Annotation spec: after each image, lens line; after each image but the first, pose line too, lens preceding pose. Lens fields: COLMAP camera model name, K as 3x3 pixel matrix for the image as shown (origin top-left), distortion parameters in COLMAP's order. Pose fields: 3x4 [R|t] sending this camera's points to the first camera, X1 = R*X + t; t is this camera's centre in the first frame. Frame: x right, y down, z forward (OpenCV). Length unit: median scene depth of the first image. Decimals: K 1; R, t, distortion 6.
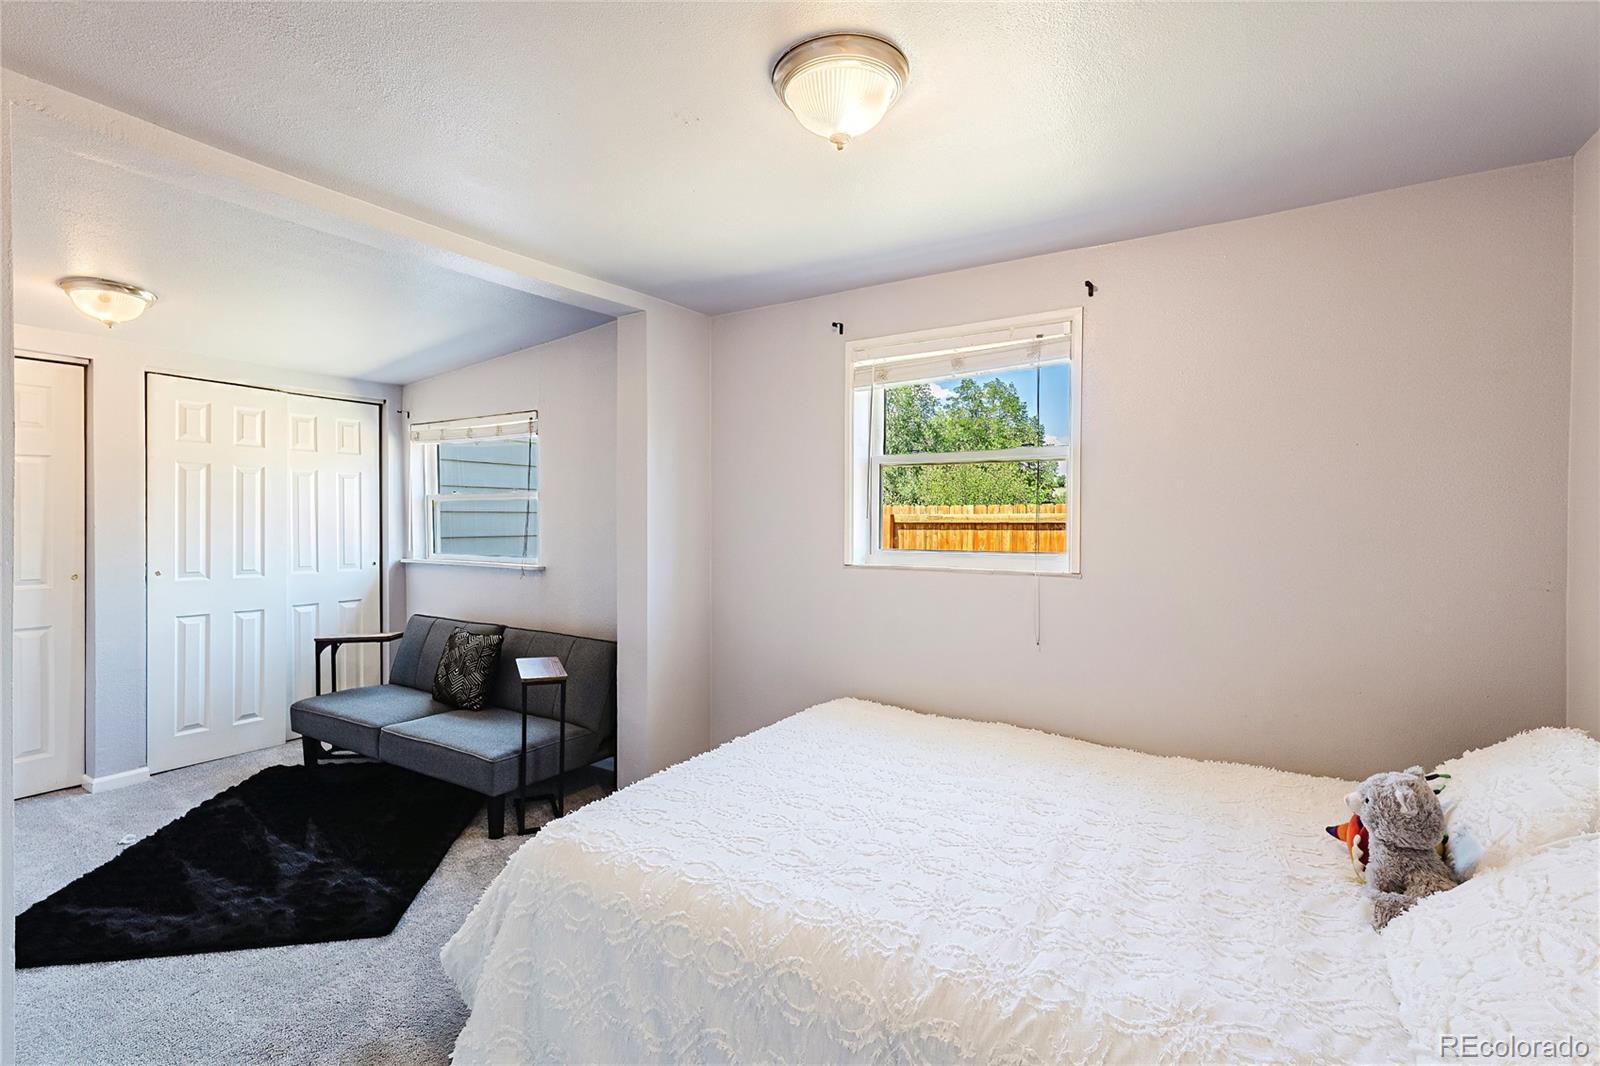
lens RADIAL K [[732.6, 0, 814.2], [0, 732.6, 532.8], [0, 0, 1]] dist [-0.002265, 0.002058]
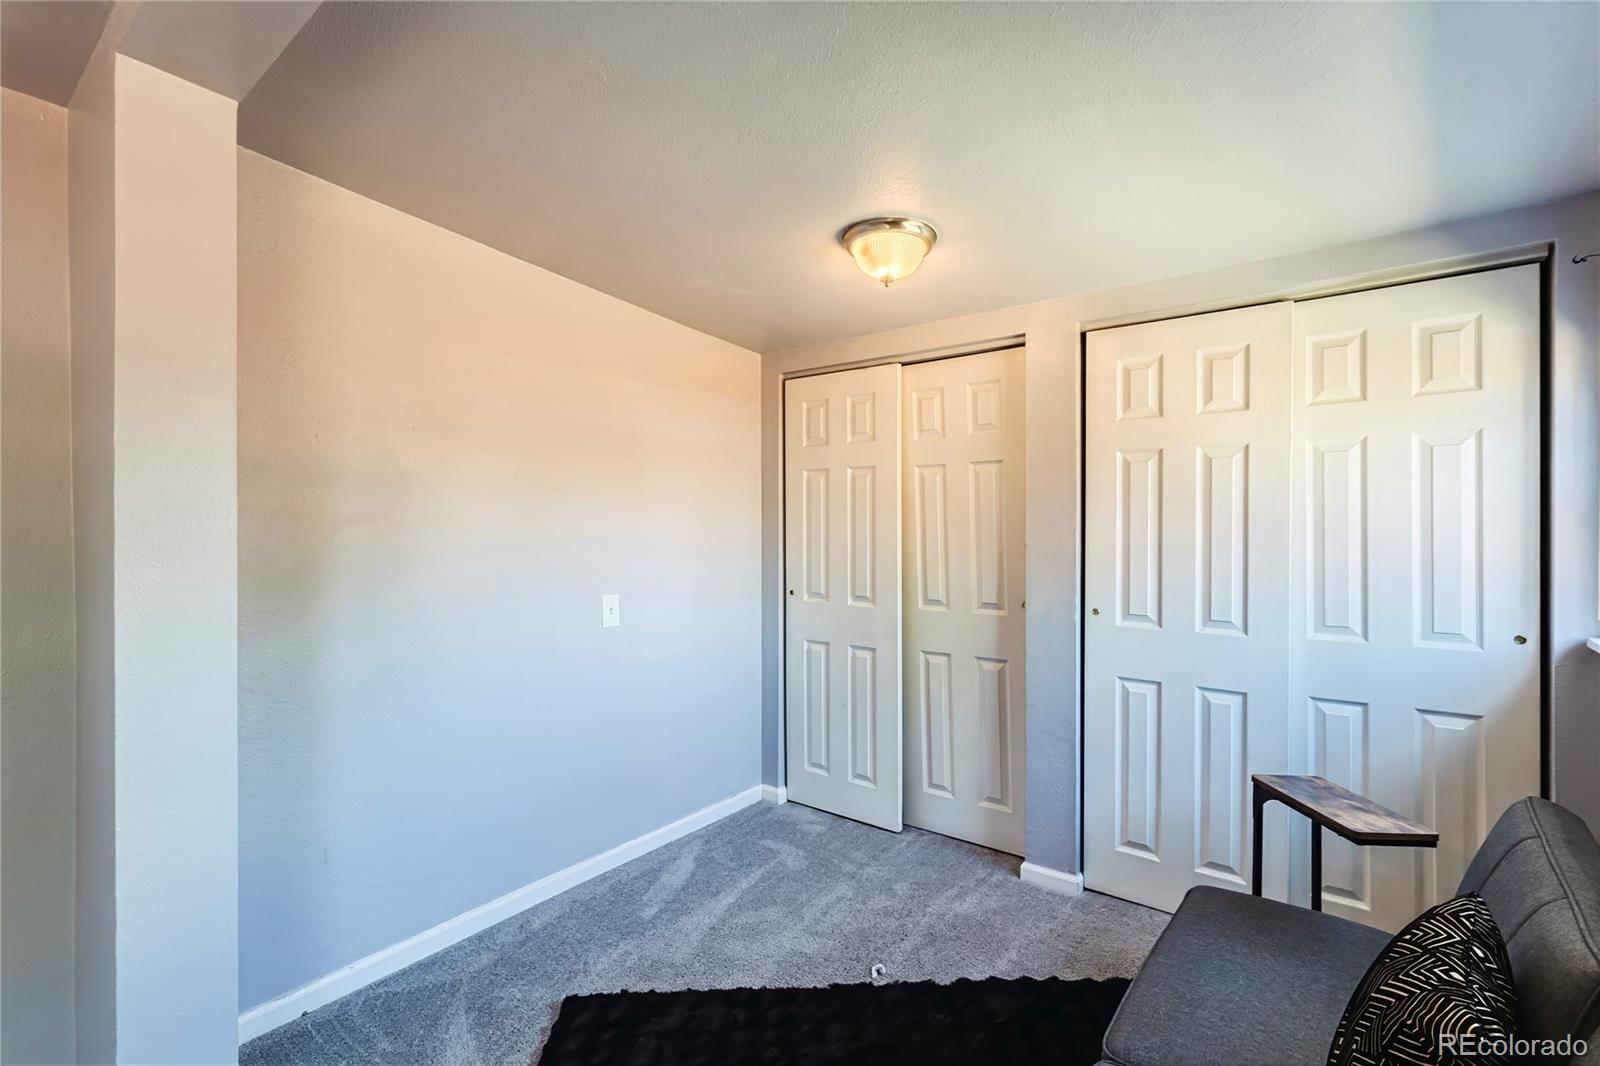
lens RADIAL K [[732.6, 0, 810.1], [0, 732.6, 531.9], [0, 0, 1]] dist [-0.002265, 0.002058]
pose [[-0.136859, 0.012442, -0.990512, -0.151858], [-0.011498, 0.999834, 0.014147, -0.027314], [0.990524, 0.013325, -0.136693, 0.790471]]
